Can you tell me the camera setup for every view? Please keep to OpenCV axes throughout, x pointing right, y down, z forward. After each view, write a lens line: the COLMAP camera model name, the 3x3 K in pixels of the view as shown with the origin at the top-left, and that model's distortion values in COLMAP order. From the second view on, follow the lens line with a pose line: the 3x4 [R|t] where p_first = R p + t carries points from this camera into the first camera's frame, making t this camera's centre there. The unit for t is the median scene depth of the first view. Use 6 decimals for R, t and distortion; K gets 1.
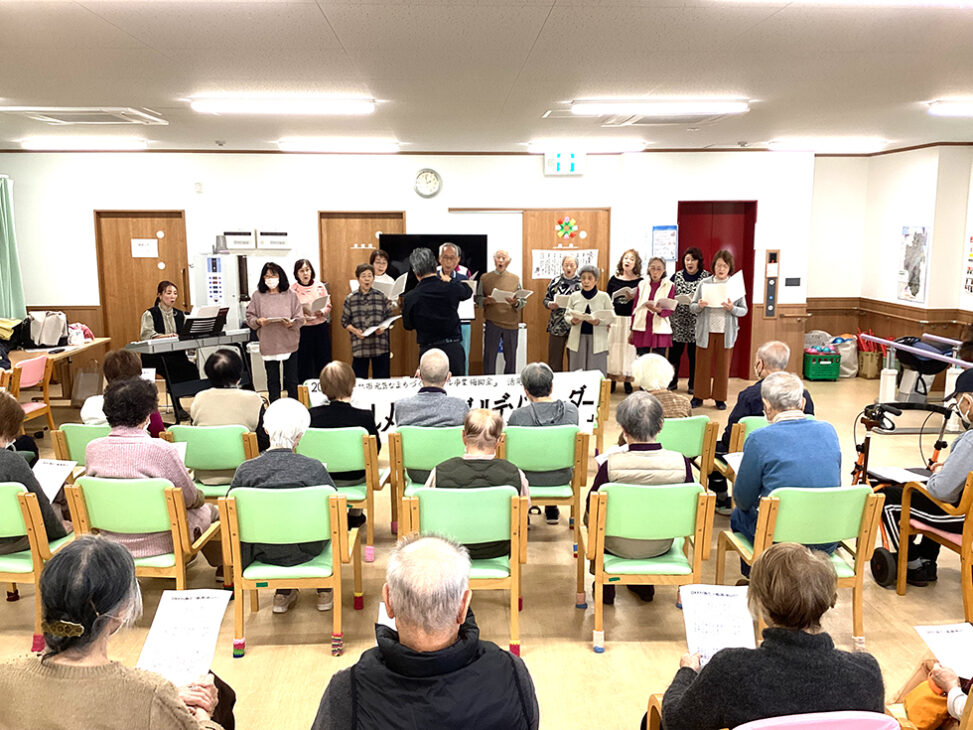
lens RADIAL K [[896.0, 0, 488.1], [0, 896.0, 363.7], [0, 0, 1]] dist [0.054050, 0.000000]
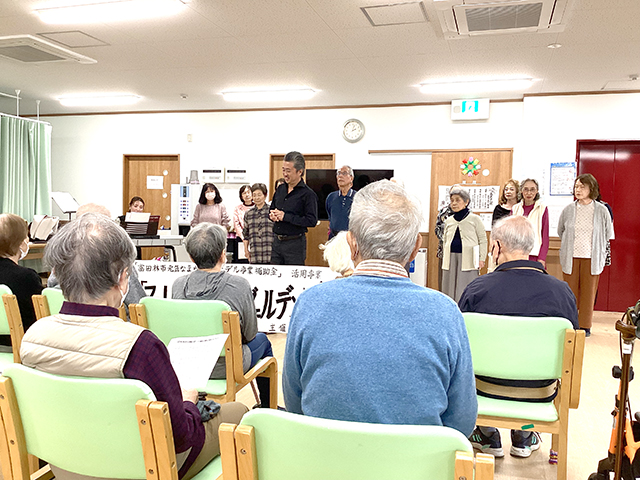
lens RADIAL K [[589.3, 0, 318.9], [0, 589.3, 246.0], [0, 0, 1]] dist [0.054050, 0.000000]
pose [[0.938321, 0.043478, -0.343021, 0.169927], [-0.077150, 0.993378, -0.085130, 0.026480], [0.337049, 0.106344, 0.935462, 0.250212]]
